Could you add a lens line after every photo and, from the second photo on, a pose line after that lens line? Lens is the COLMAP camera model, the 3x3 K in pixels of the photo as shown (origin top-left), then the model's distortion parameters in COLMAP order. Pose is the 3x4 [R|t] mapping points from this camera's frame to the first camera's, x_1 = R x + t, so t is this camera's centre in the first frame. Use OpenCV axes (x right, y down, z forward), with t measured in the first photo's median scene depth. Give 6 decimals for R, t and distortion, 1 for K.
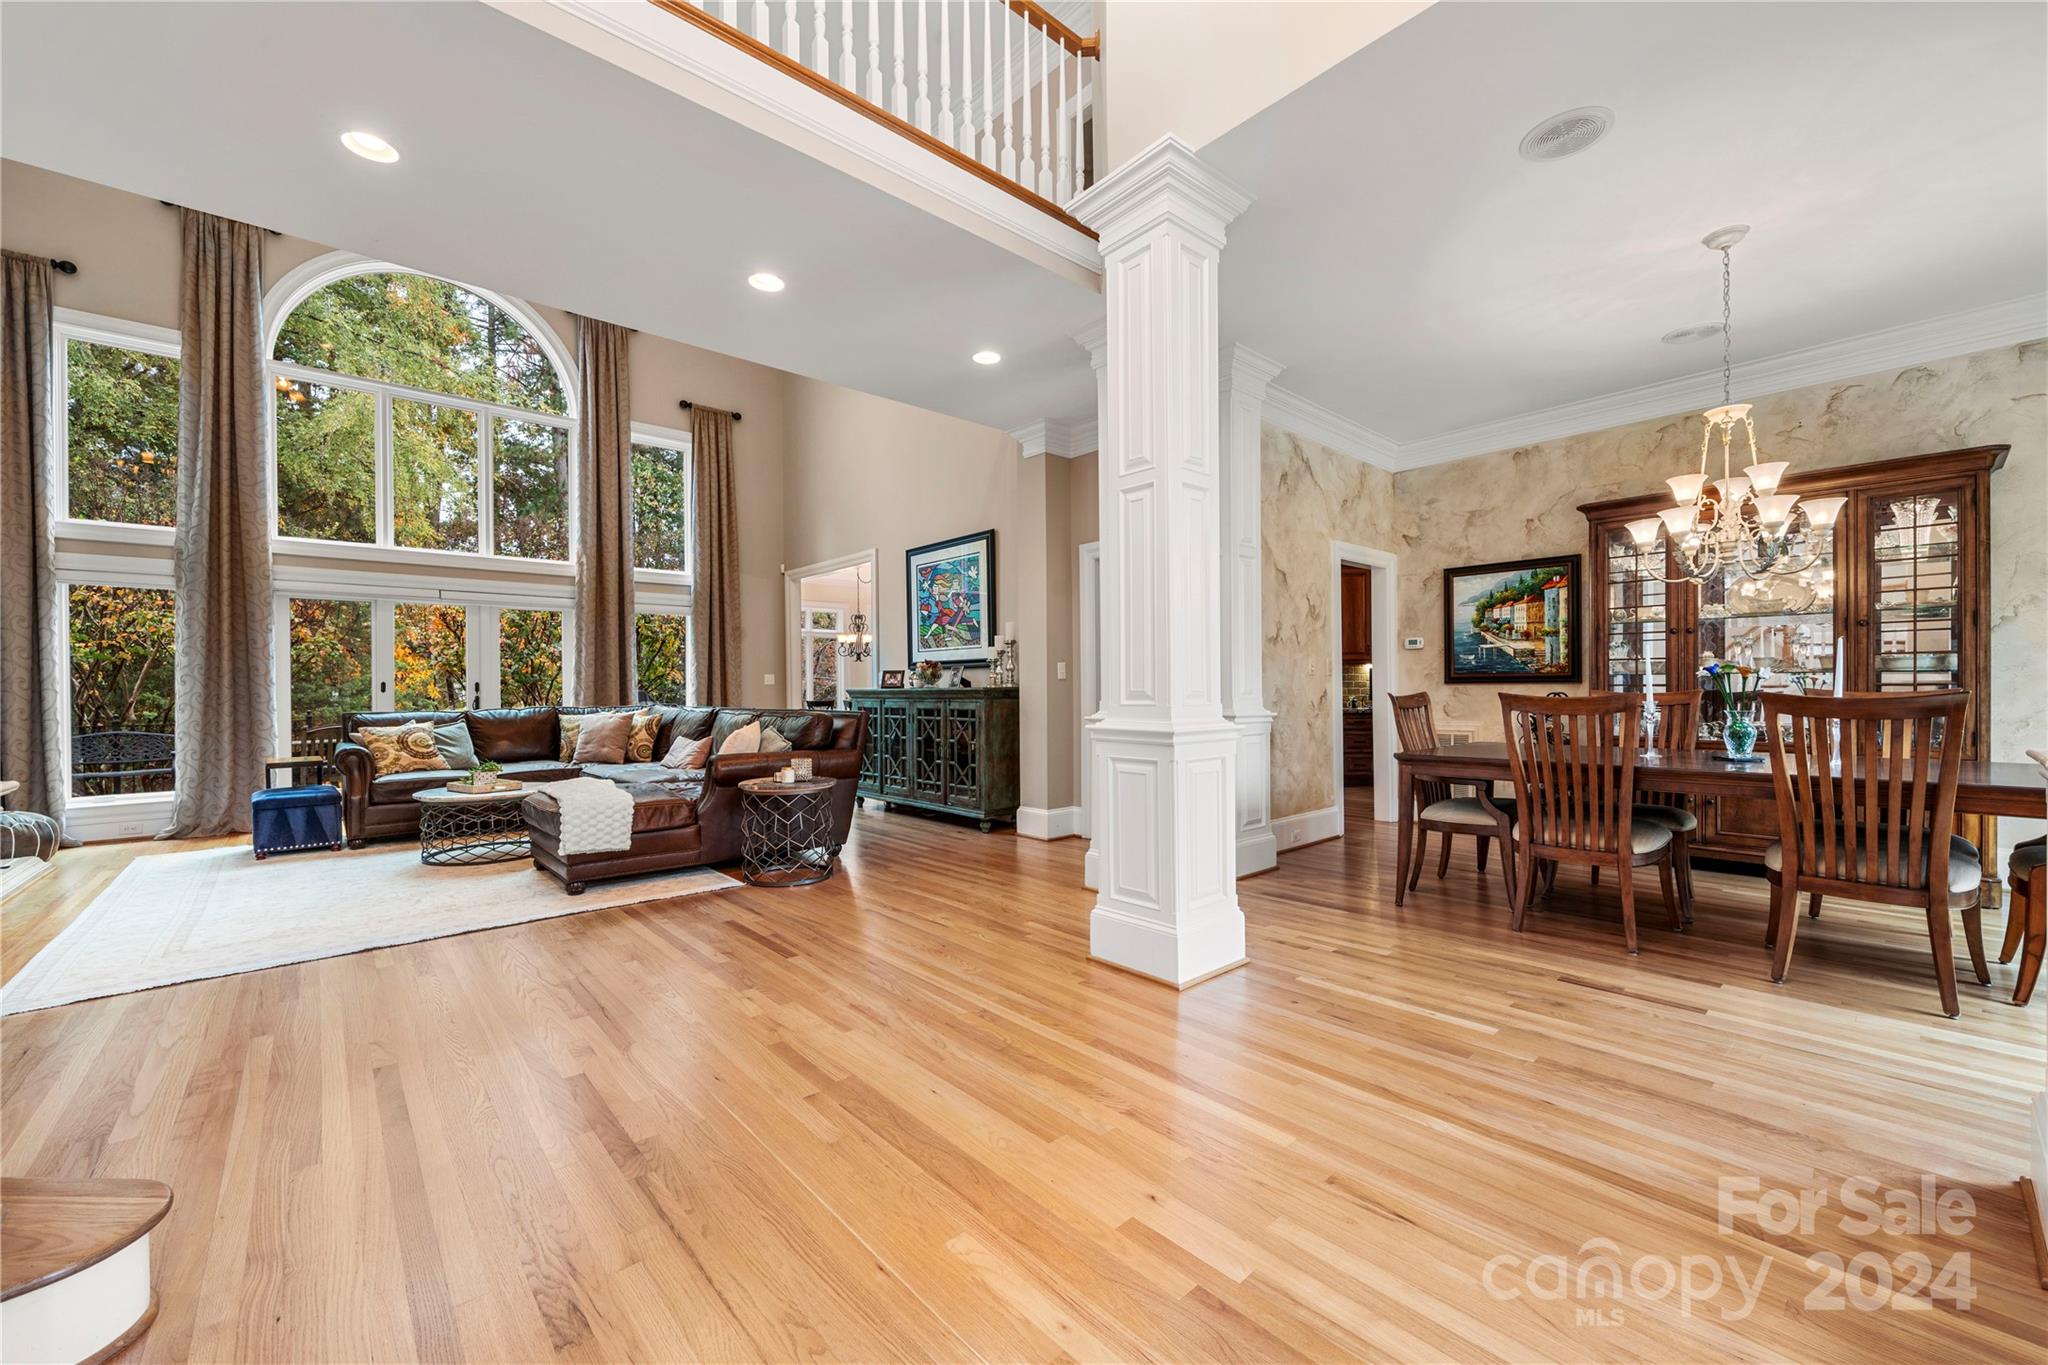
lens RADIAL K [[800.2, 0, 1028.5], [0, 800.2, 690.1], [0, 0, 1]] dist [-0.001720, -0.000364]
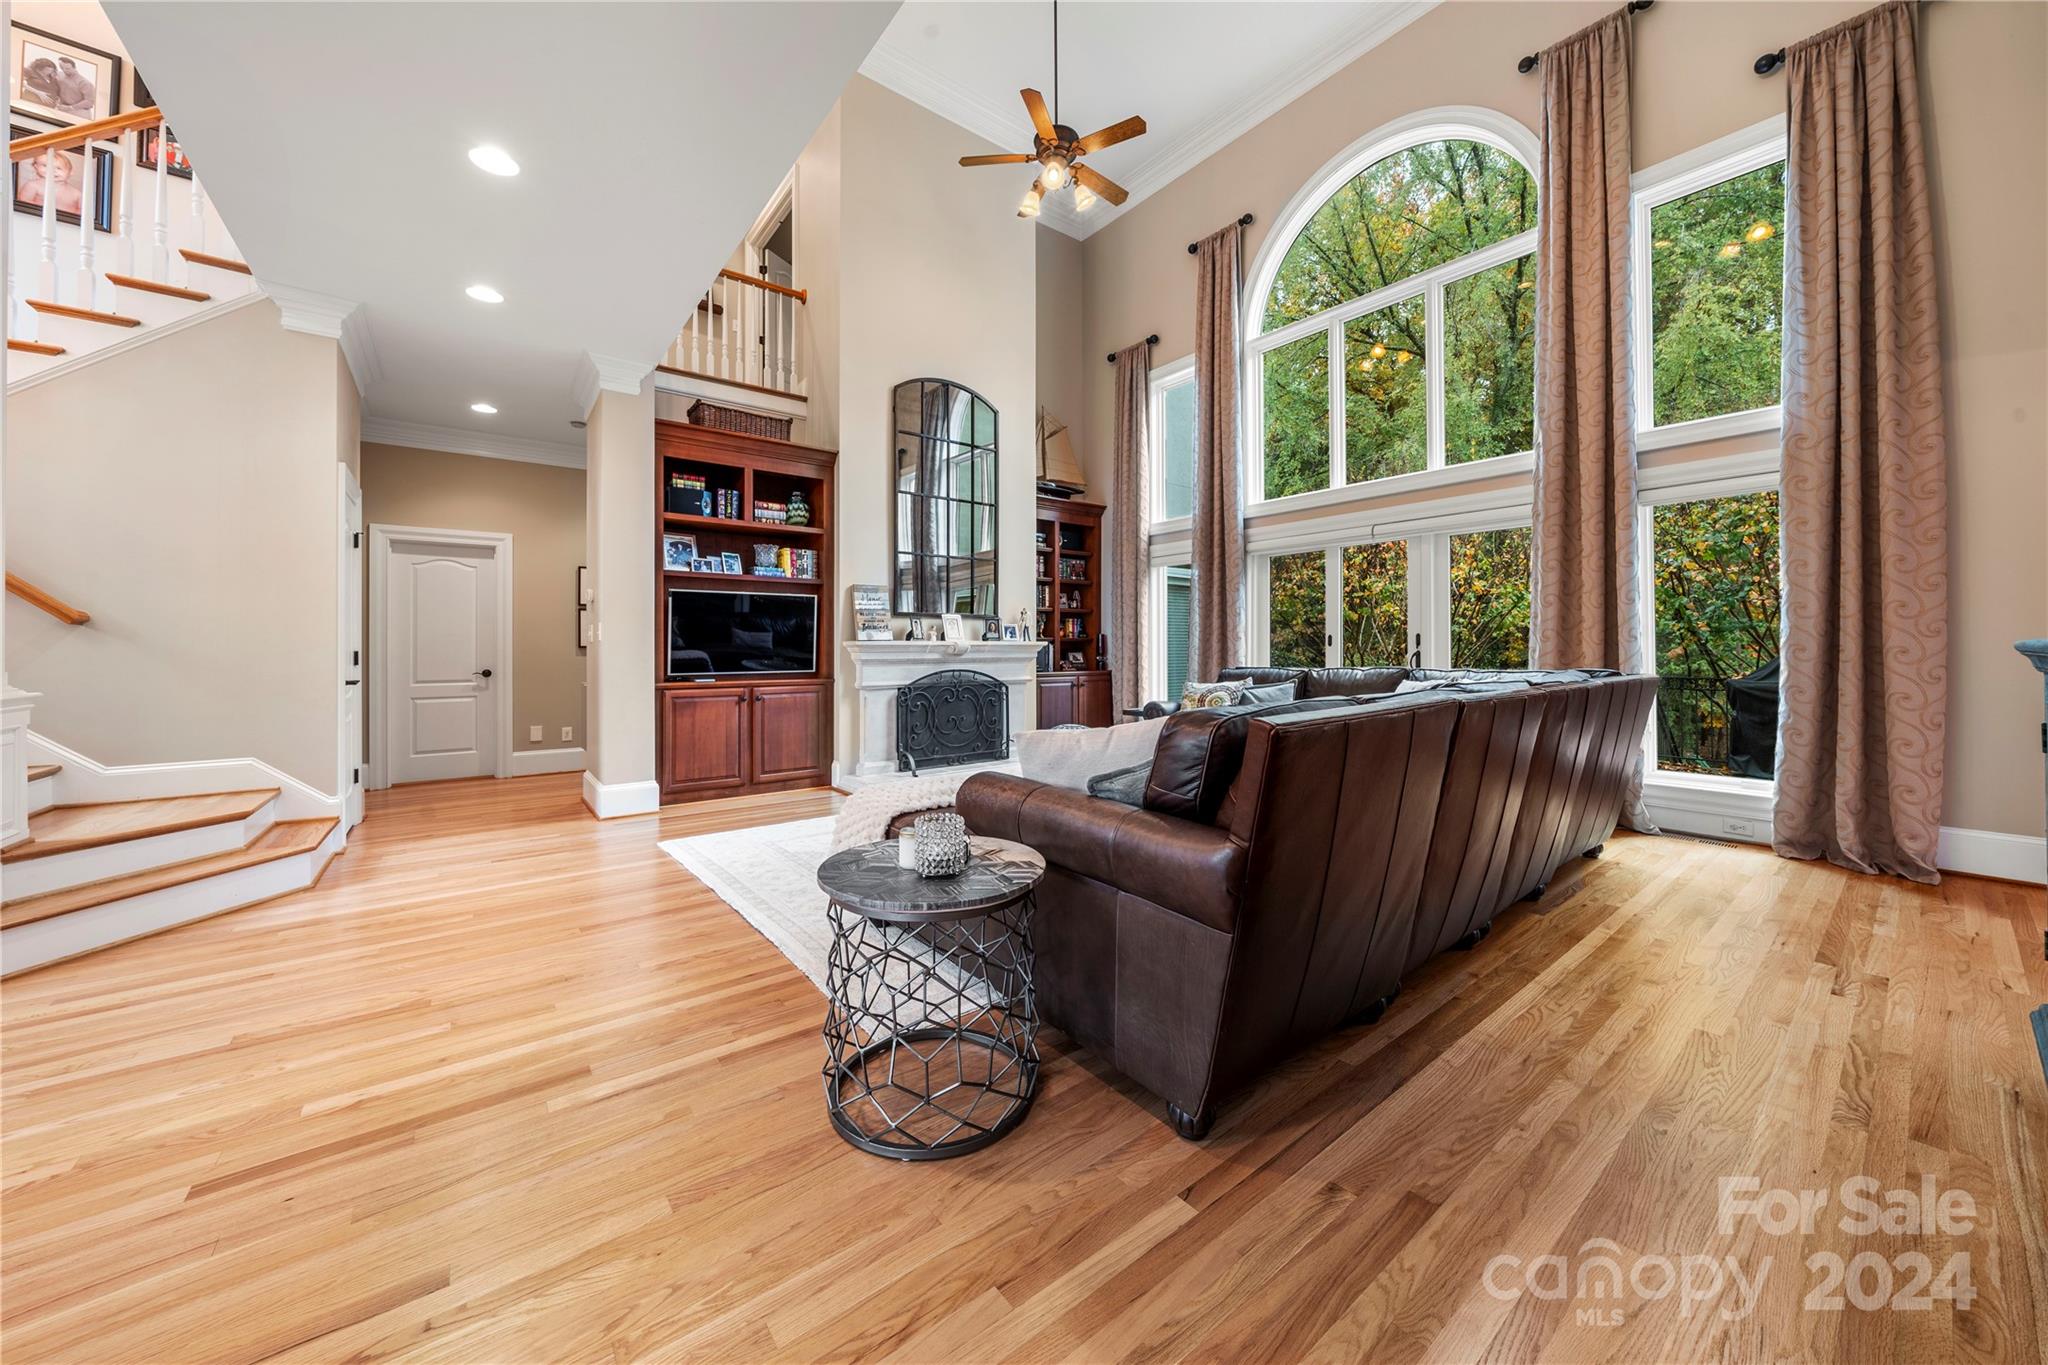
lens RADIAL K [[716.3, 0, 1026.5], [0, 716.3, 650.0], [0, 0, 1]] dist [-0.007731, 0.000012]
pose [[-0.066524, 0.008353, -0.997750, 0.057069], [0.004724, 0.999956, 0.008057, -0.001091], [0.997774, -0.004178, -0.066560, 0.864643]]
